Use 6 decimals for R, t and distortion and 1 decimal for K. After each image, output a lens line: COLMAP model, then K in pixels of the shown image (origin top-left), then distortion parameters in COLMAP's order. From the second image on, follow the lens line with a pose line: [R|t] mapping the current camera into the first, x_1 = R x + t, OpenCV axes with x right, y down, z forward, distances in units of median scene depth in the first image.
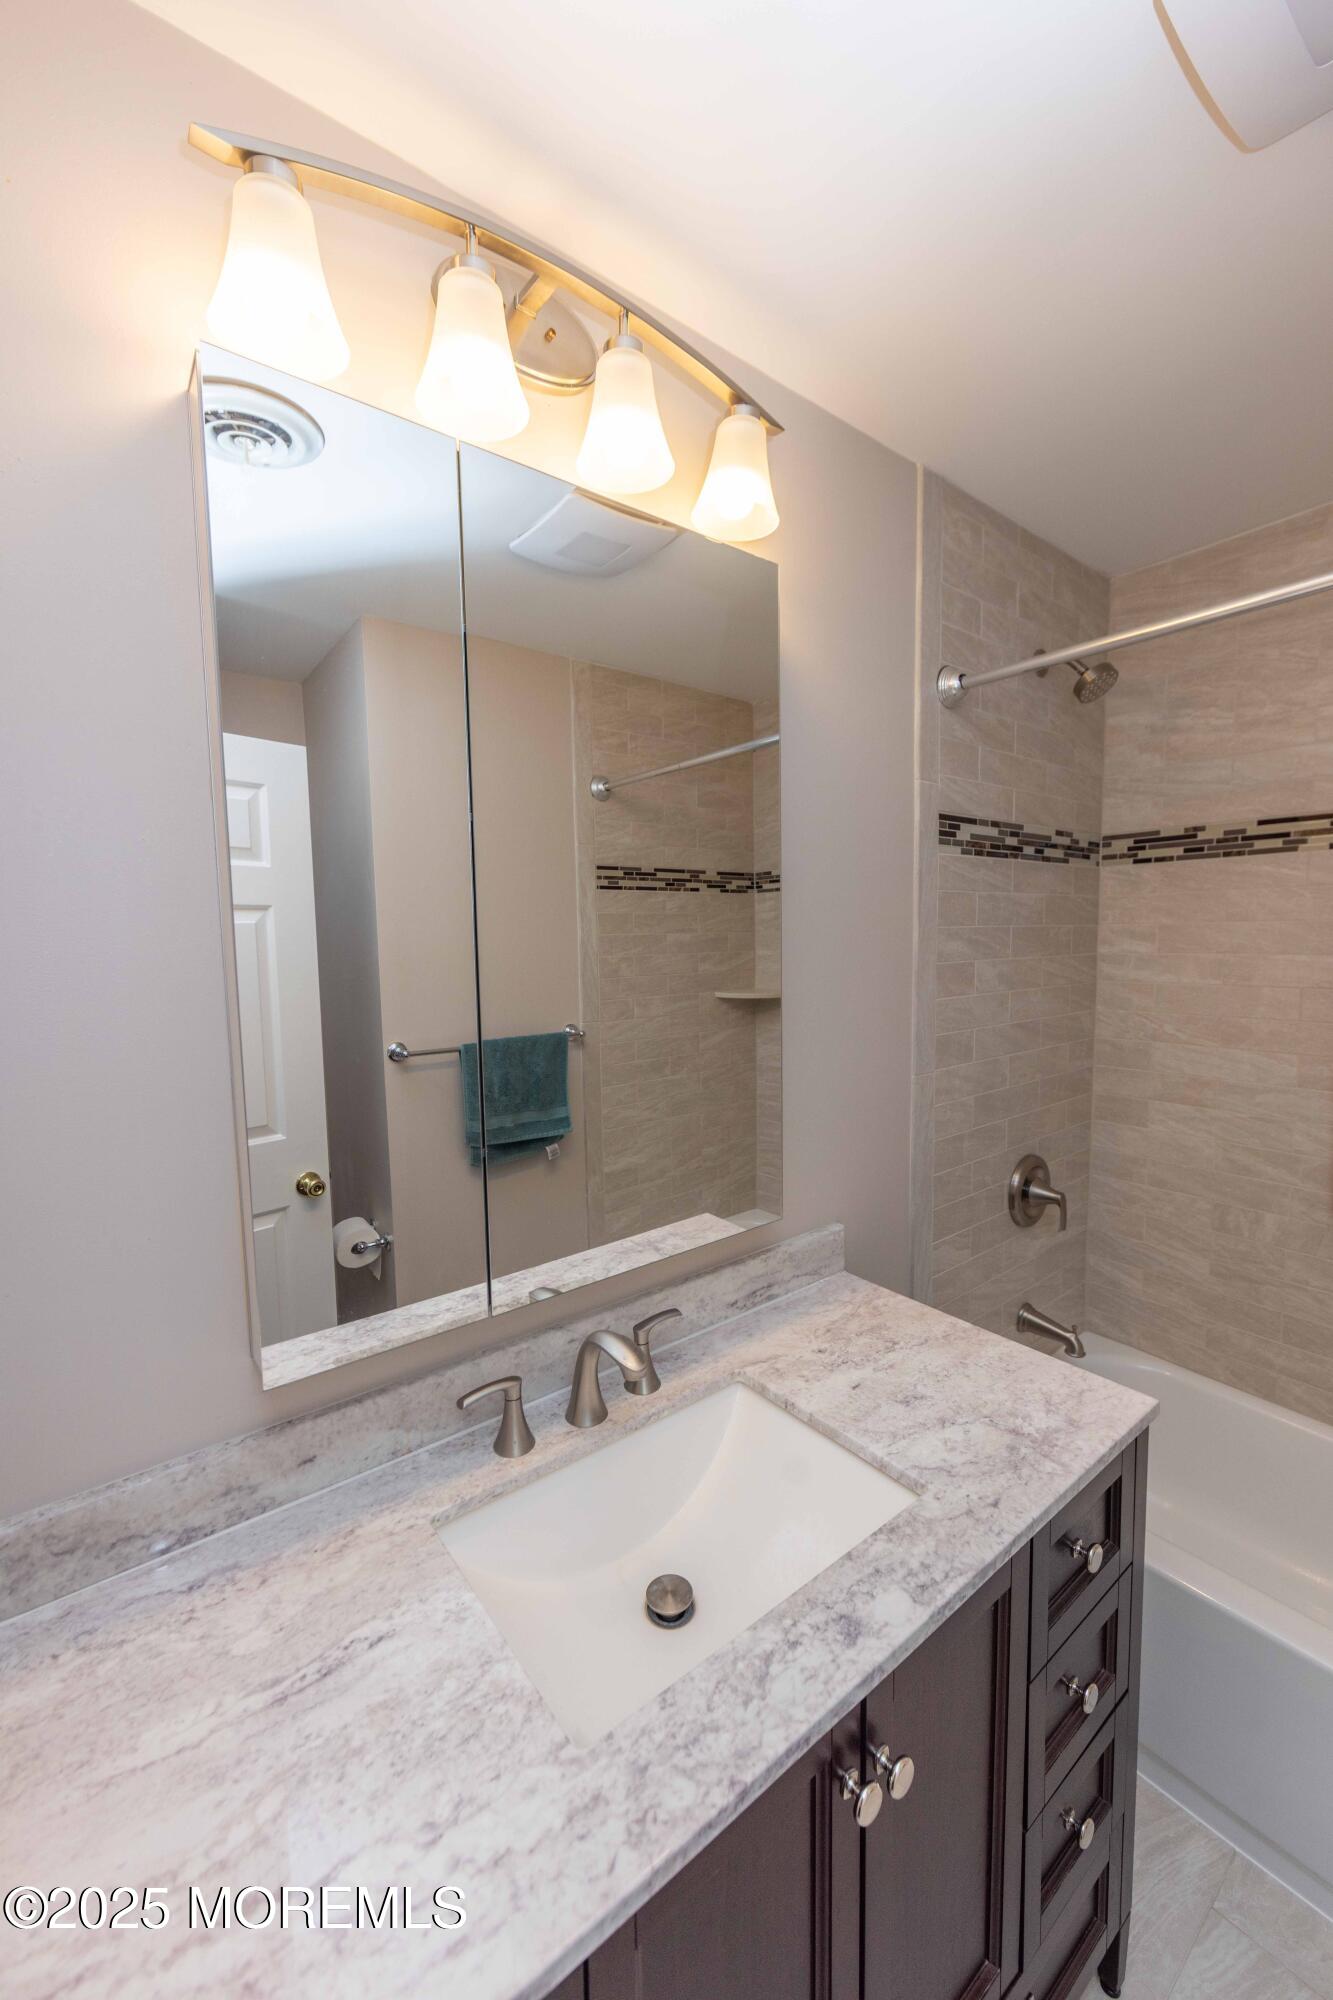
lens RADIAL K [[782.2, 0, 666.5], [0, 782.2, 1000.0], [0, 0, 1]] dist [-0.011184, 0.000028]
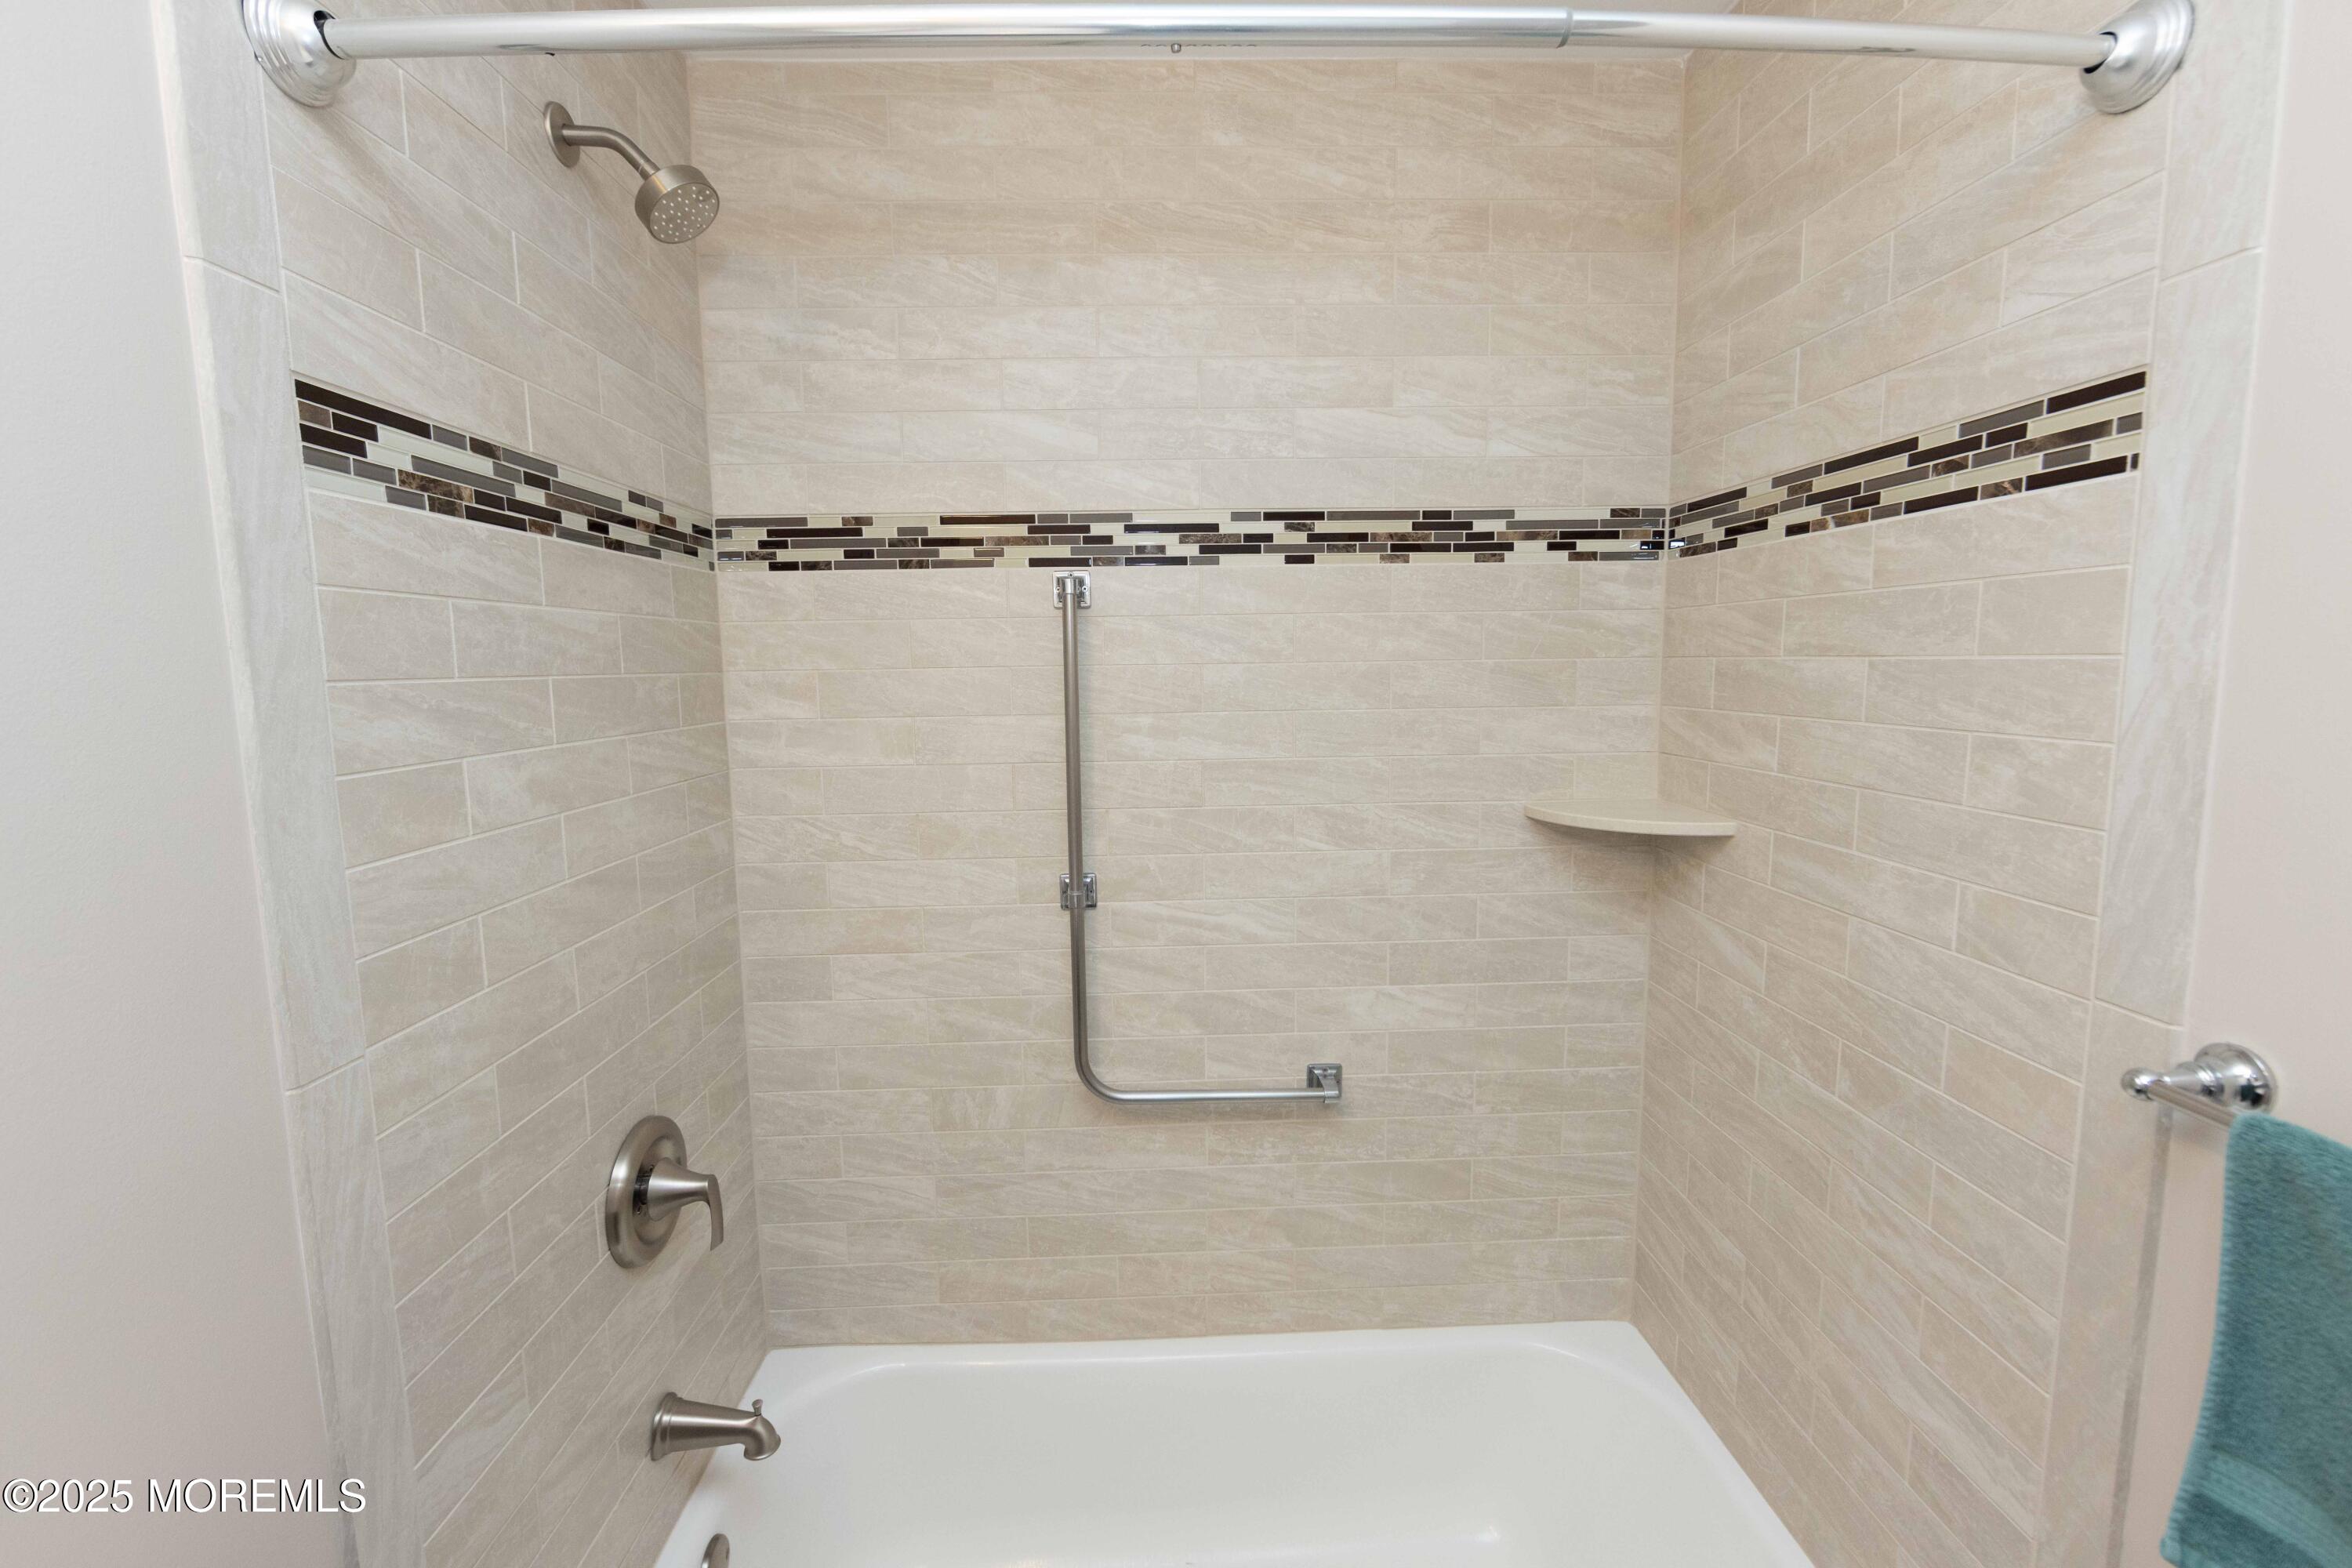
lens RADIAL K [[975.5, 0, 1165.6], [0, 975.5, 778.9], [0, 0, 1]] dist [0.000568, 0.000177]
pose [[0.589295, -0.088642, 0.803040, 0.176046], [0.071488, 0.995785, 0.057458, -0.039748], [-0.804749, 0.023548, 0.593148, 0.340561]]
